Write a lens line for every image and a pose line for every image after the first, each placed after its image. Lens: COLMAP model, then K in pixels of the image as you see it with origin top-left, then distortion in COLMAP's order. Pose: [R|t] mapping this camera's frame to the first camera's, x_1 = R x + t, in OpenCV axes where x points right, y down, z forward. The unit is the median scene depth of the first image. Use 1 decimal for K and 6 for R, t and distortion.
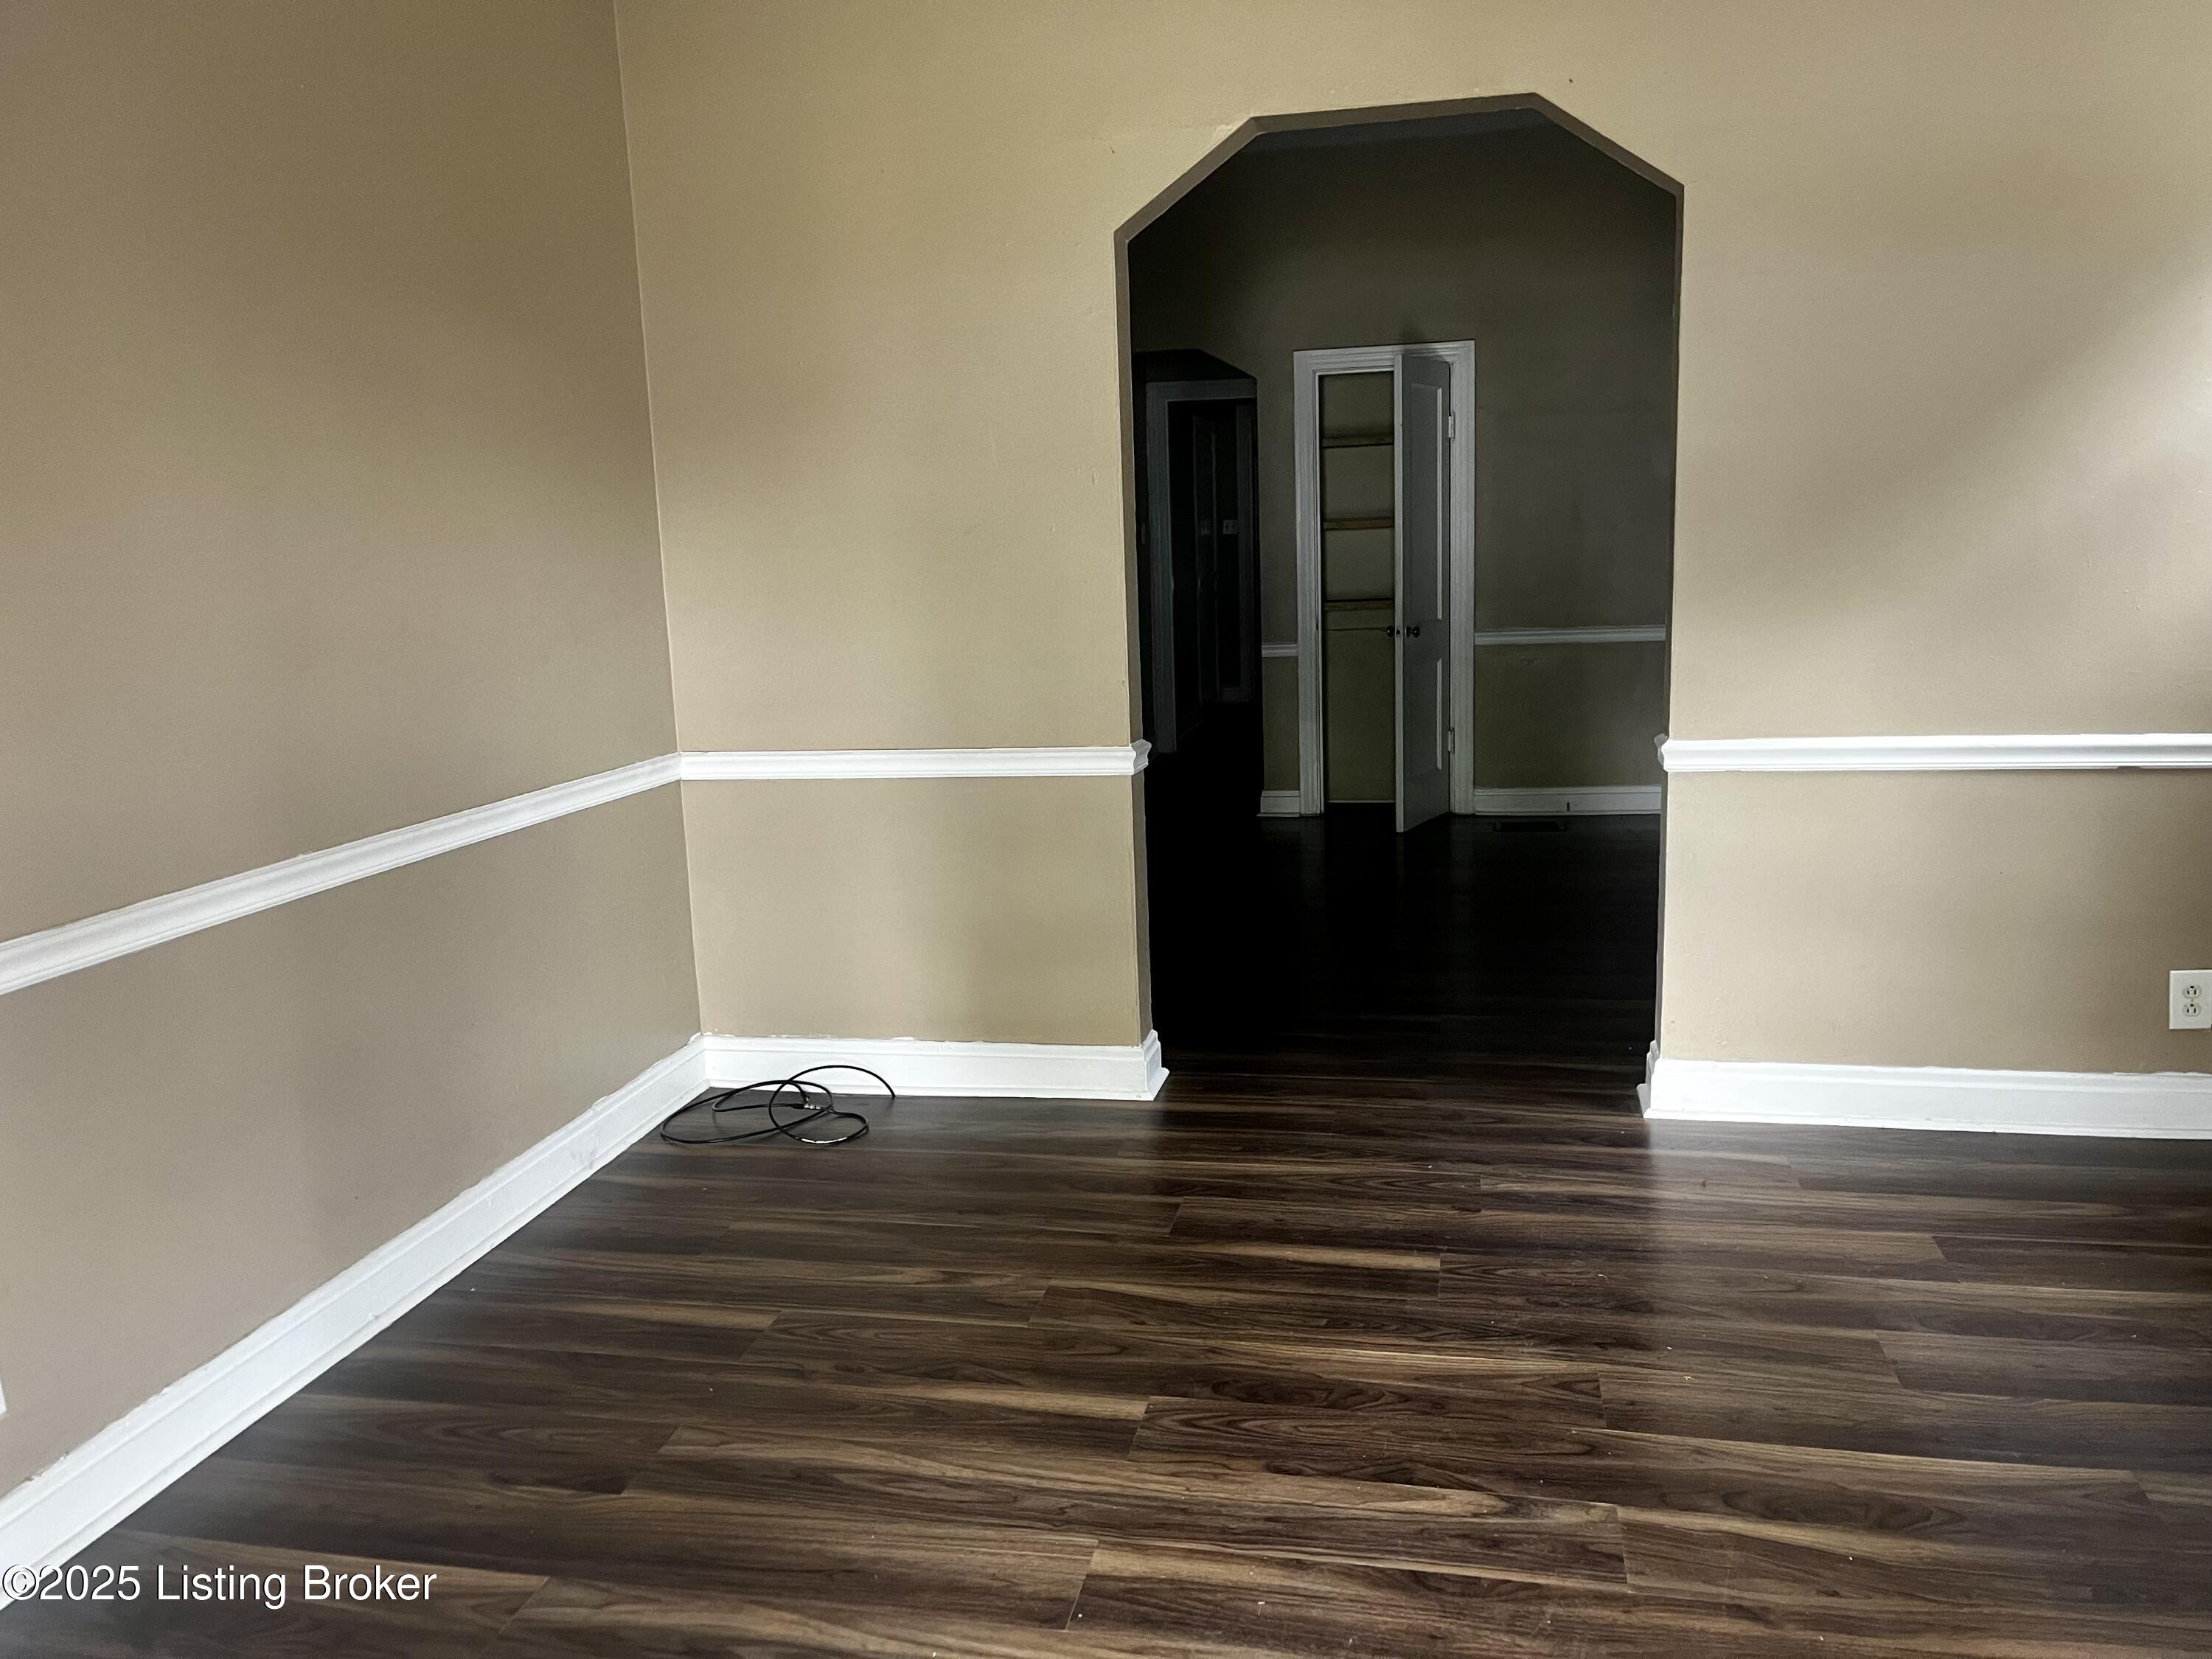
lens RADIAL K [[1679.1, 0, 1092.2], [0, 1679.1, 832.5], [0, 0, 1]] dist [0.061289, -0.069661]
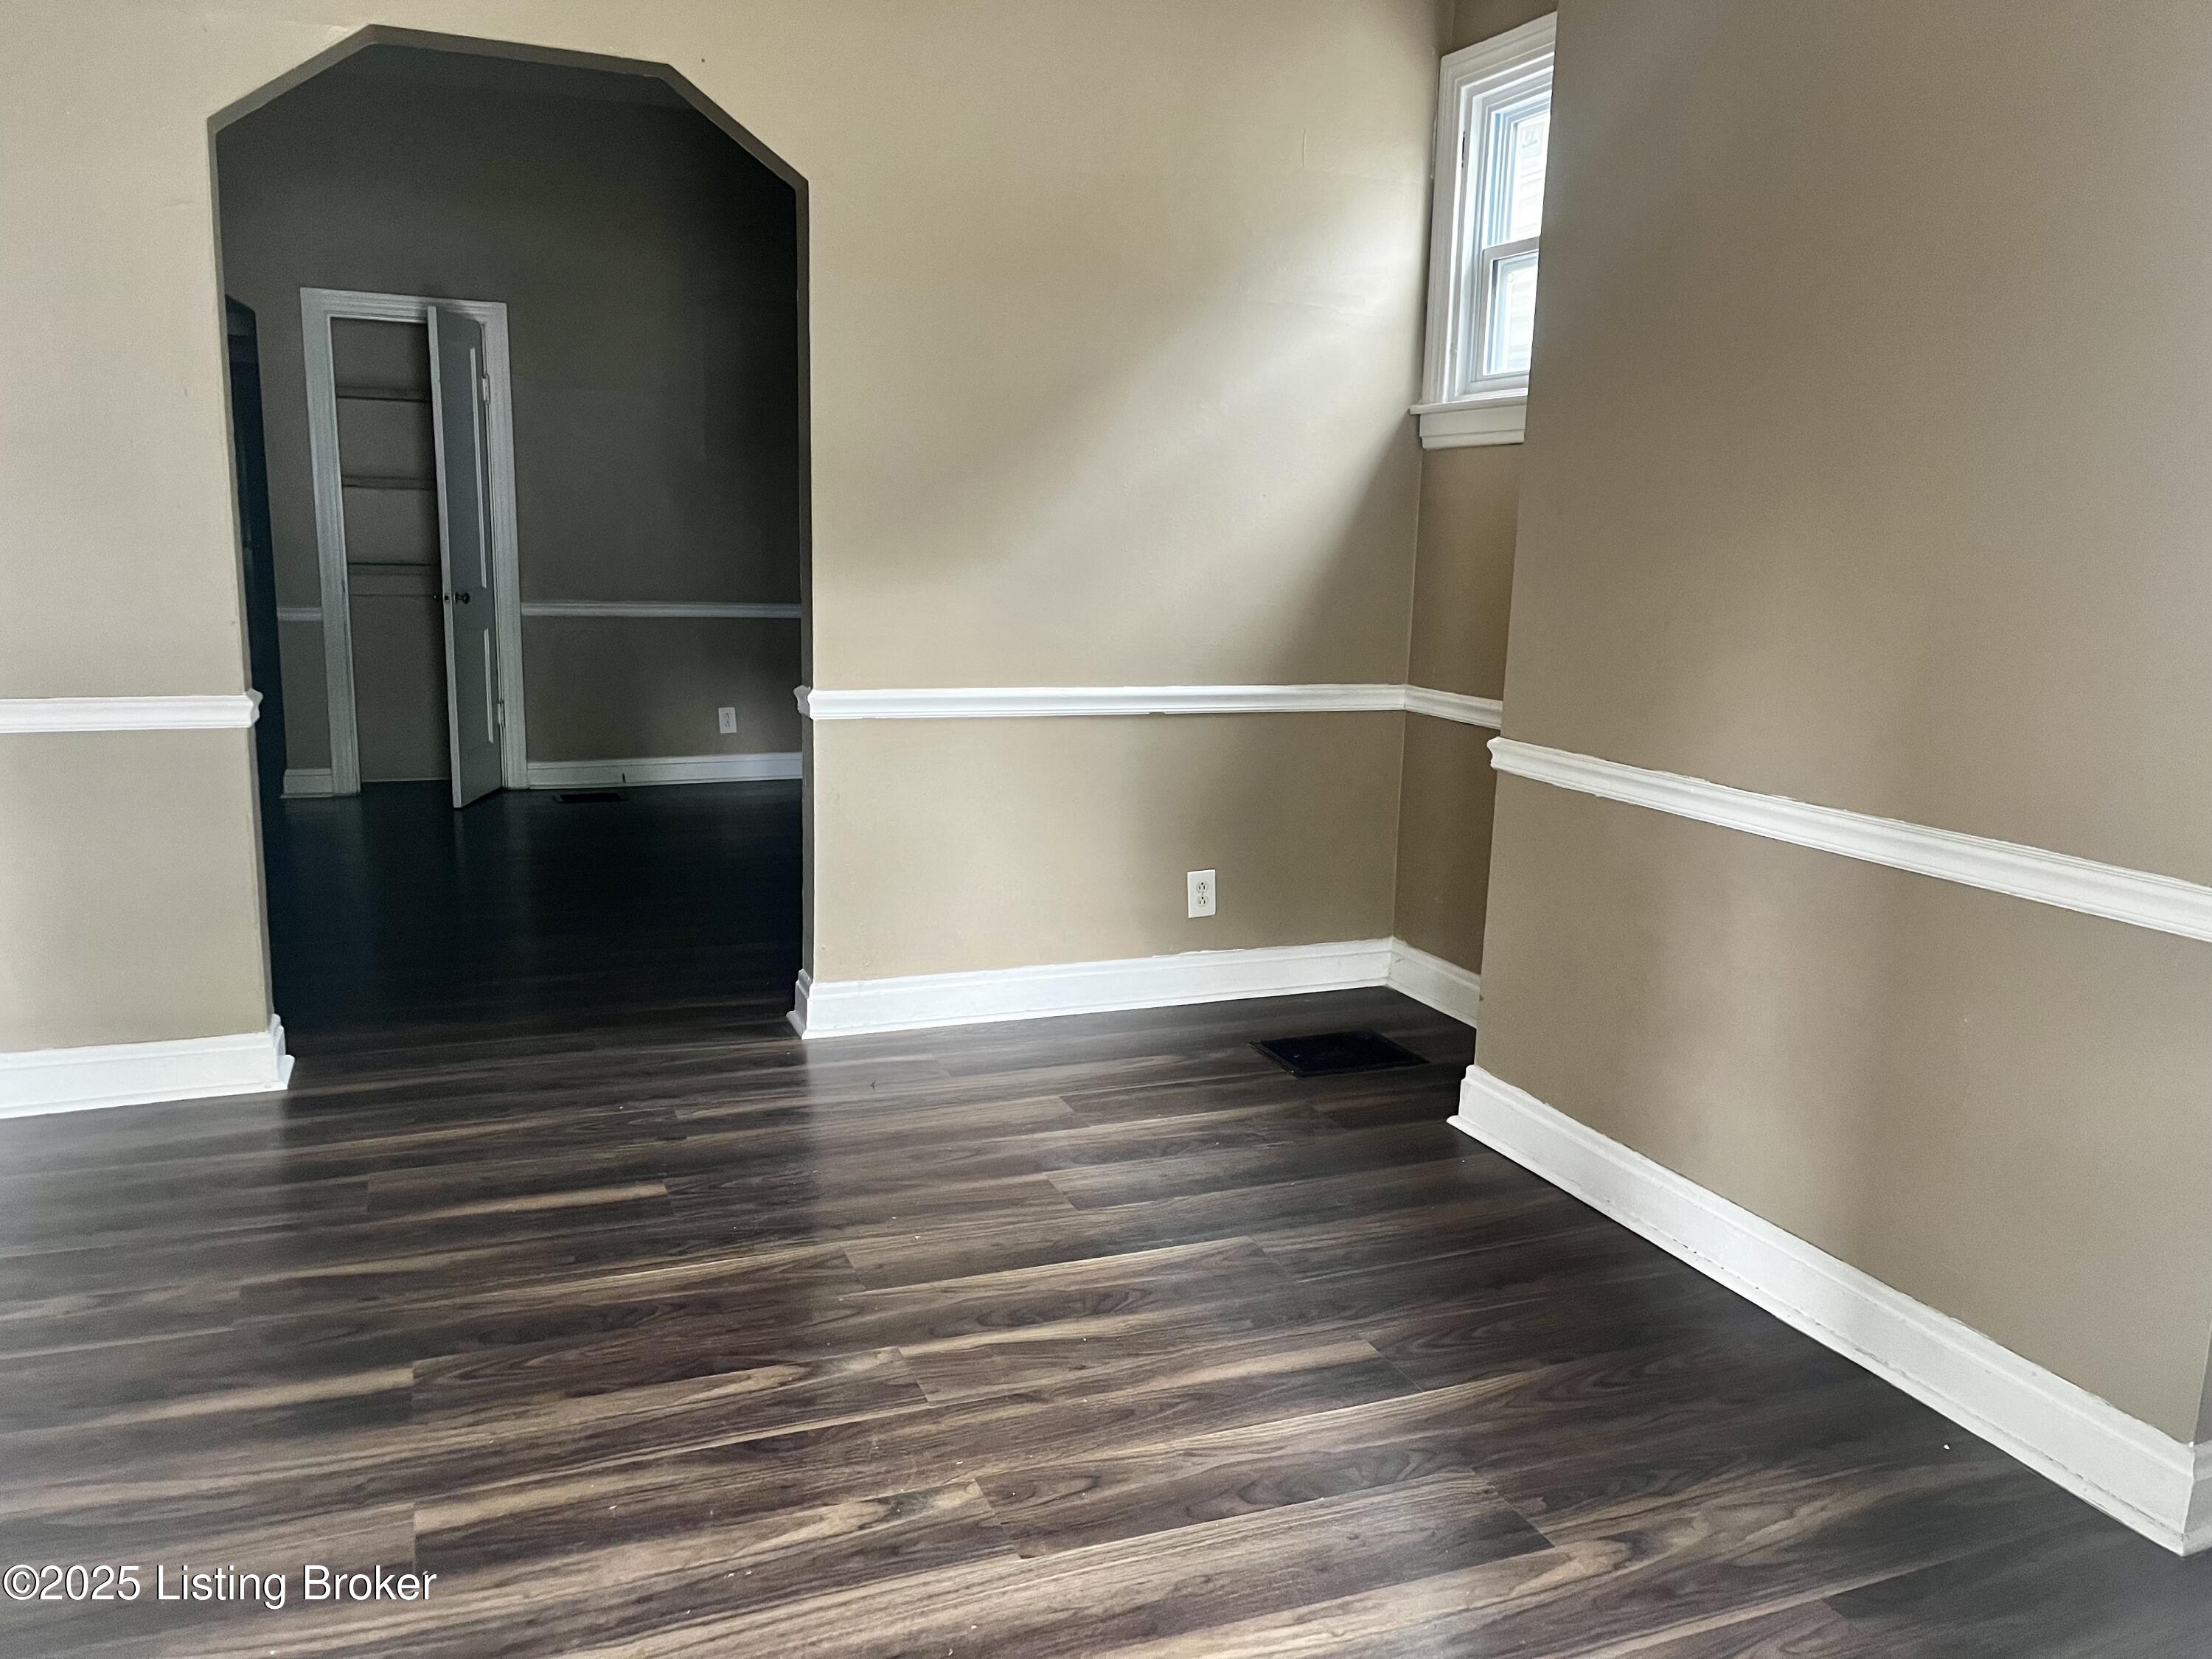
lens RADIAL K [[1679.1, 0, 1098.9], [0, 1679.1, 829.1], [0, 0, 1]] dist [0.061289, -0.069661]
pose [[0.826862, -0.041854, 0.560845, -0.130663], [0.040001, 0.999078, 0.015585, 0.027500], [-0.560981, 0.009548, 0.827774, -0.004769]]
